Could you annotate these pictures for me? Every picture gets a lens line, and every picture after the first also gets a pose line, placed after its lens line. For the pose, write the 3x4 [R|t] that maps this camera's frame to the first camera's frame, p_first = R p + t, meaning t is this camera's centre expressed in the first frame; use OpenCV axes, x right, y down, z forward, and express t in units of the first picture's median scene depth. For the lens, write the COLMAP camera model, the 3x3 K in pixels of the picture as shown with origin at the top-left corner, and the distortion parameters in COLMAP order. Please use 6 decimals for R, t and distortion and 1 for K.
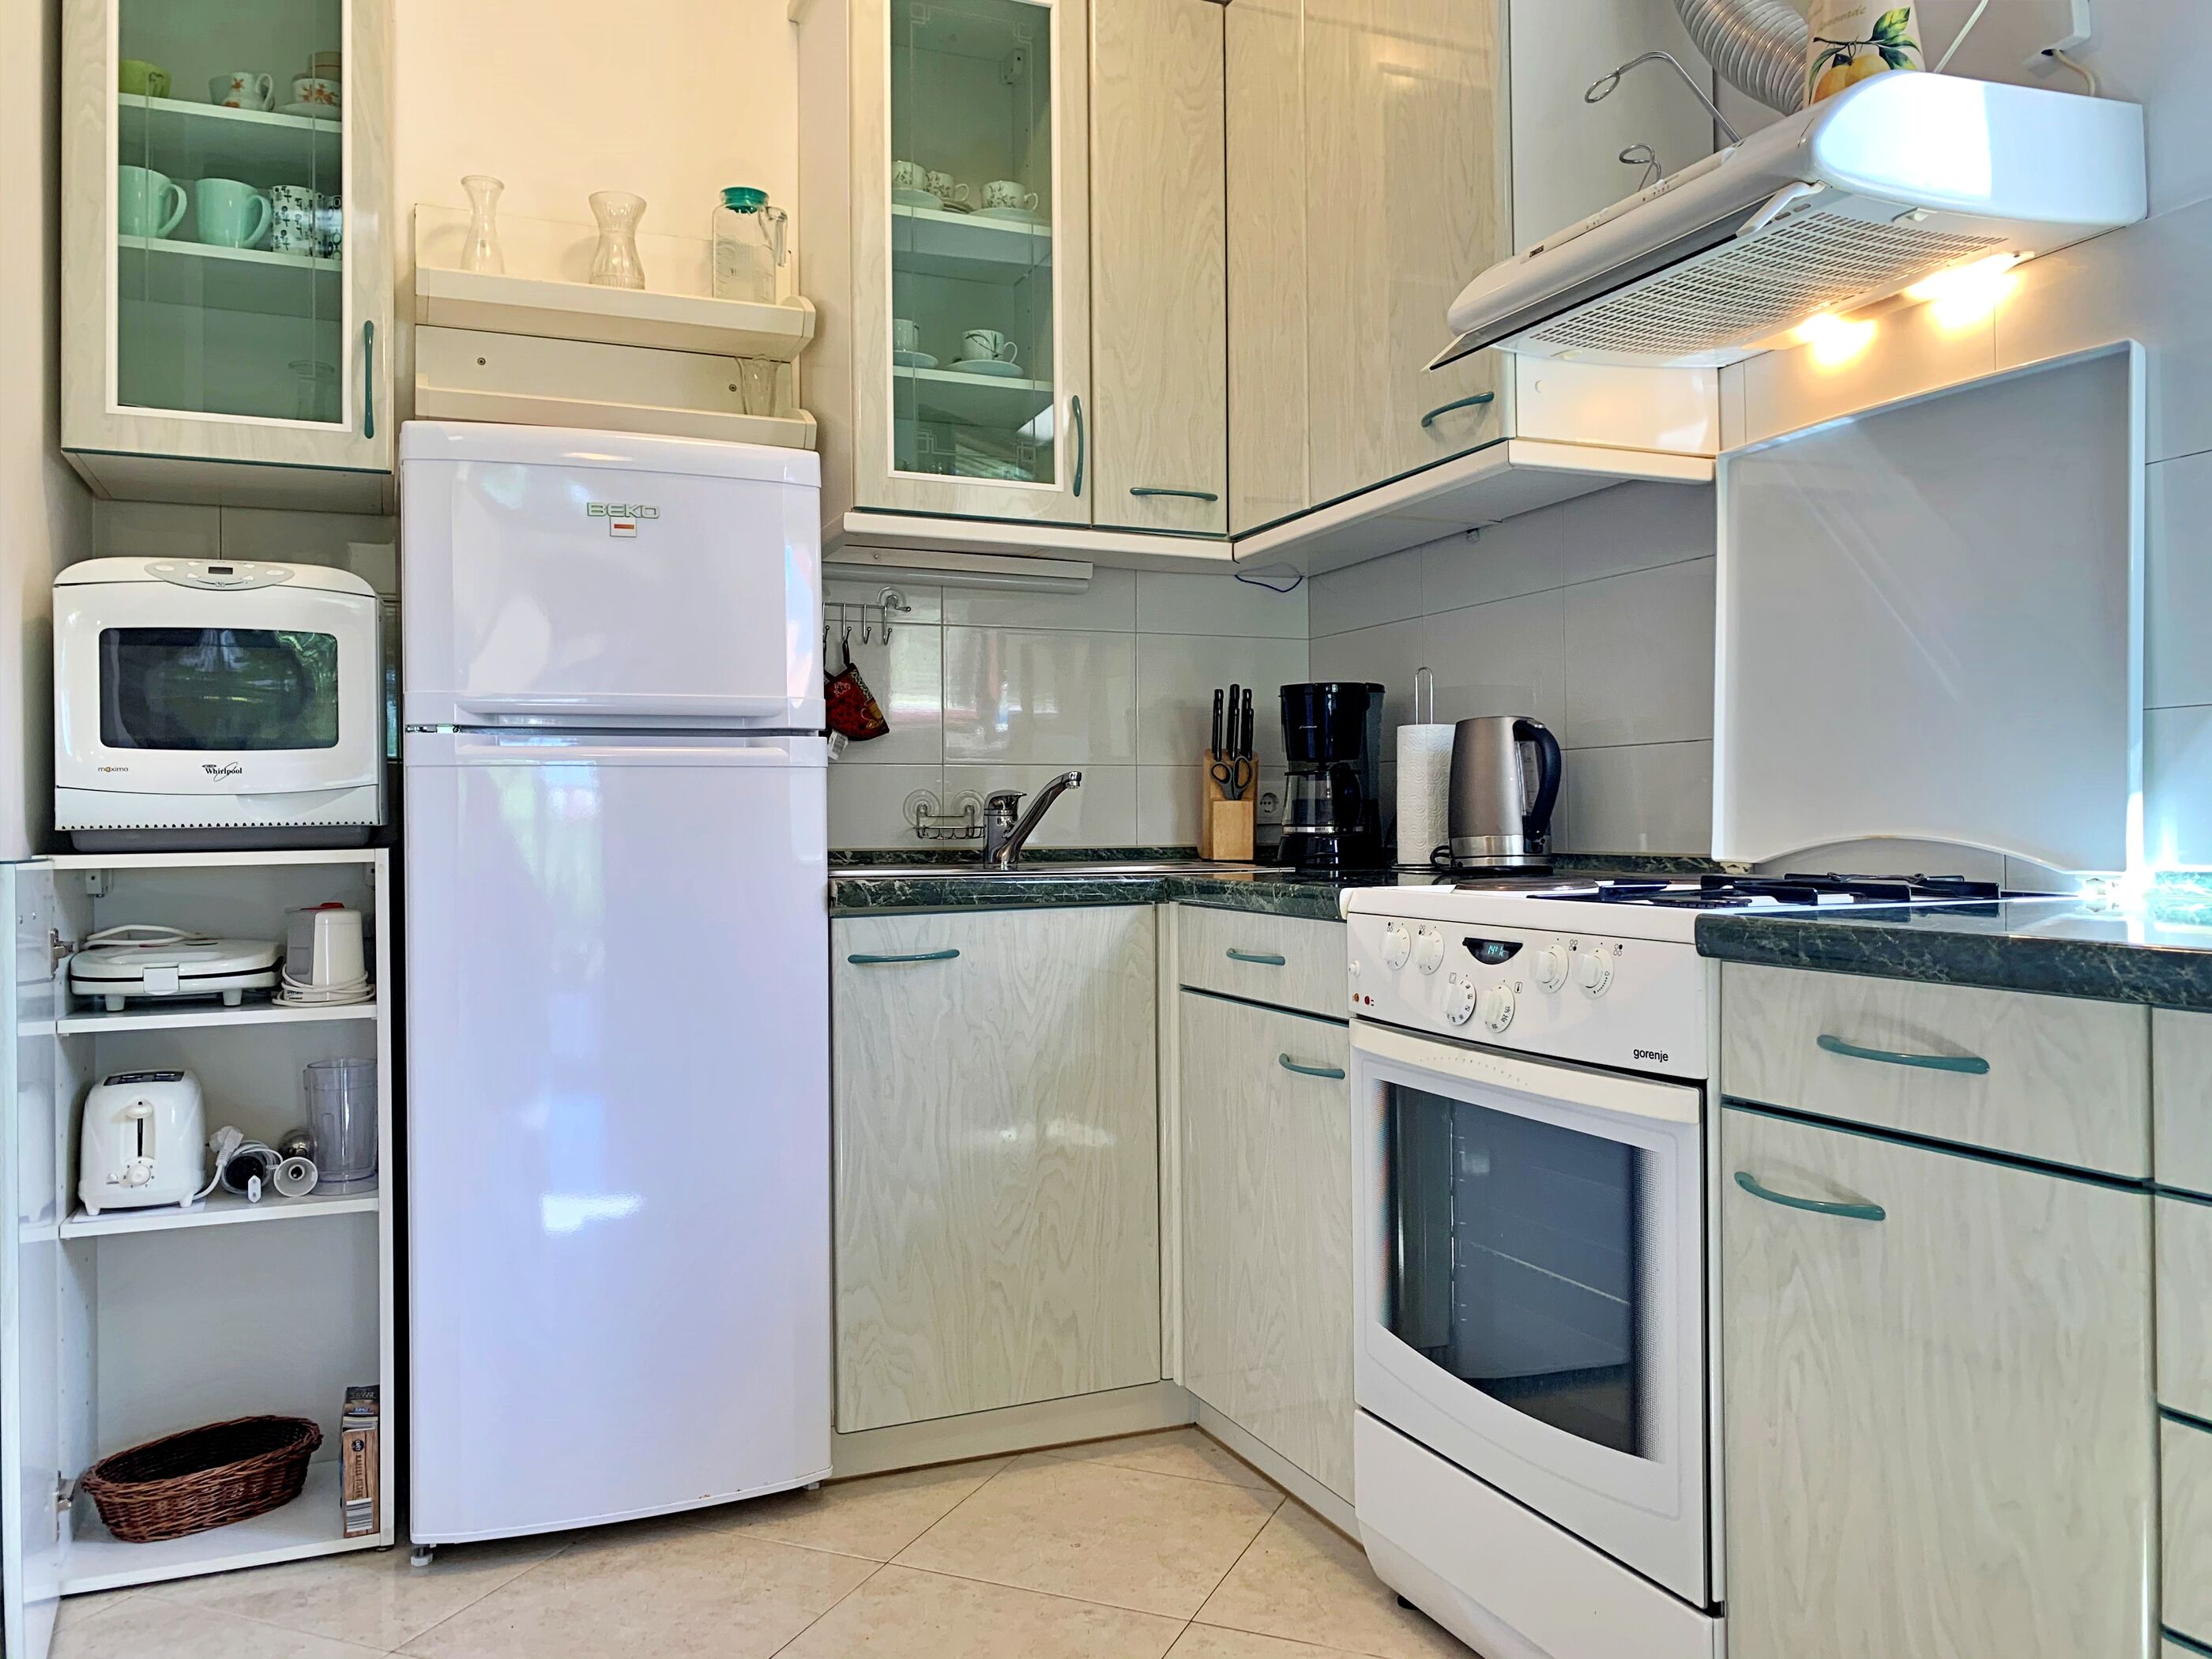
lens RADIAL K [[1667.6, 0, 1106.0], [0, 1667.6, 829.5], [0, 0, 1]] dist [0.073709, -0.103506]
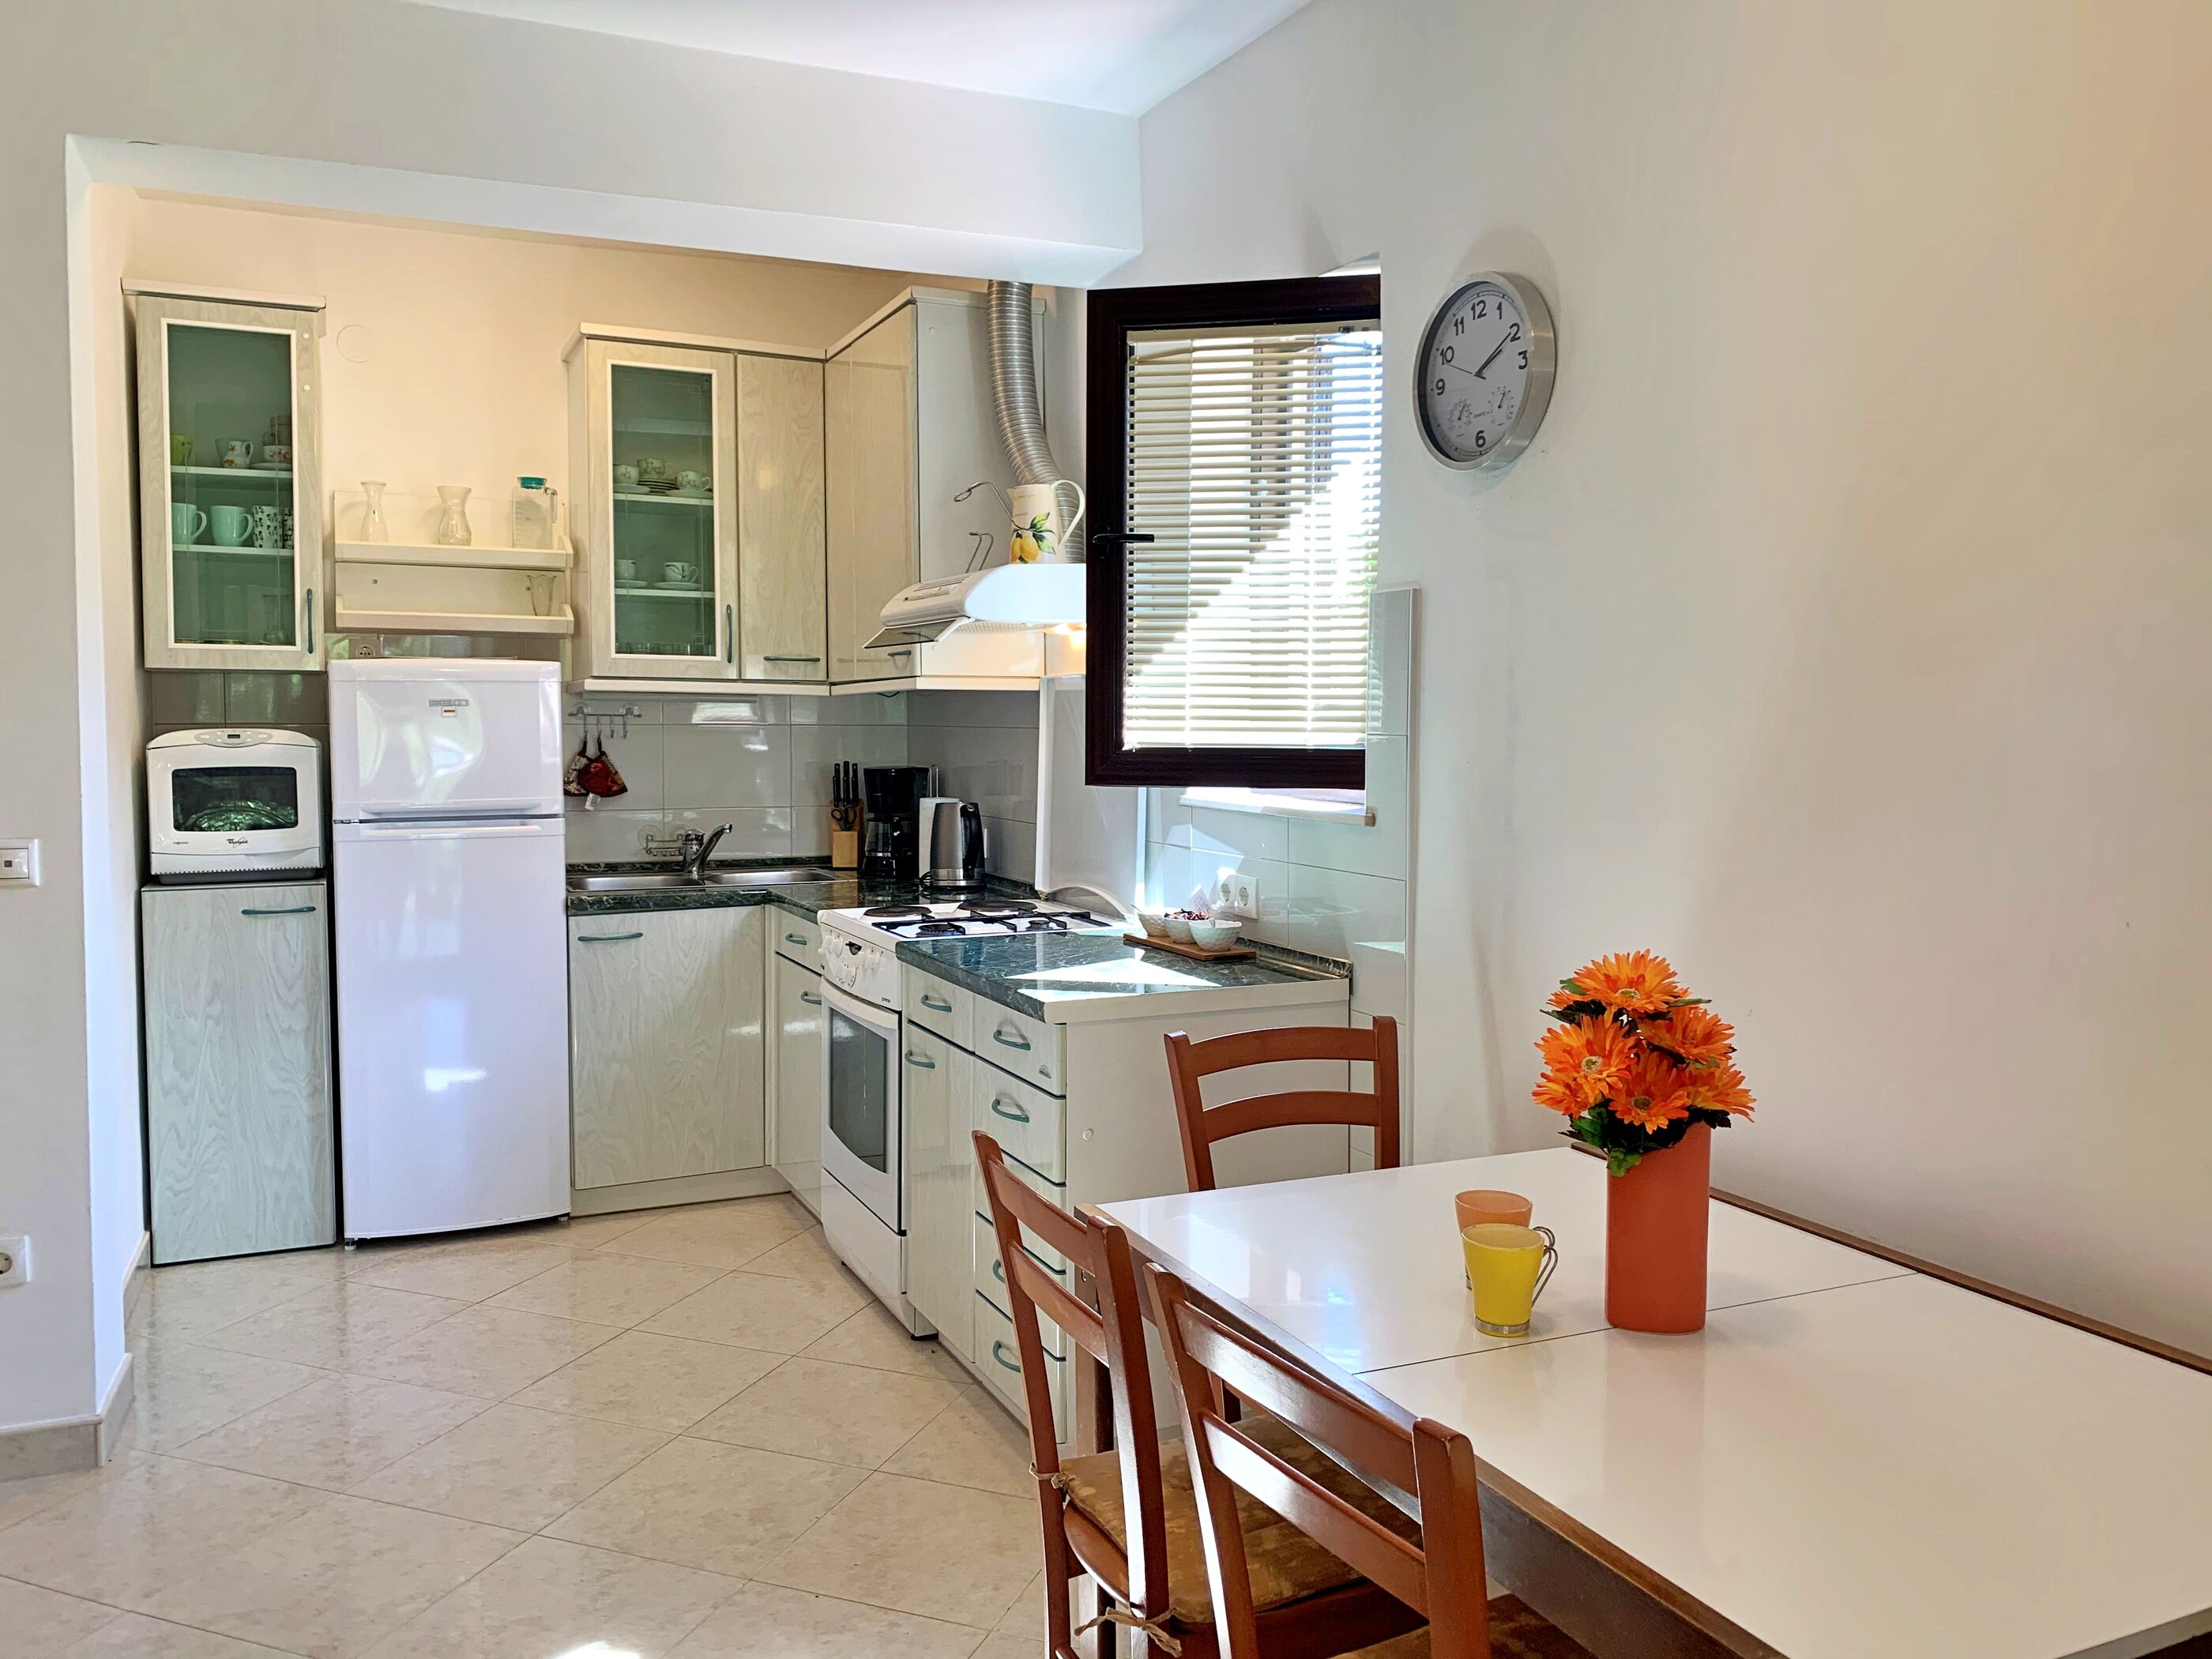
lens RADIAL K [[1669.3, 0, 1106.0], [0, 1669.3, 829.5], [0, 0, 1]] dist [0.022982, -0.038671]
pose [[0.999214, 0.009596, 0.038464, 0.349147], [-0.012021, 0.997921, 0.063322, -0.163379], [-0.037777, -0.063735, 0.997252, -0.837770]]
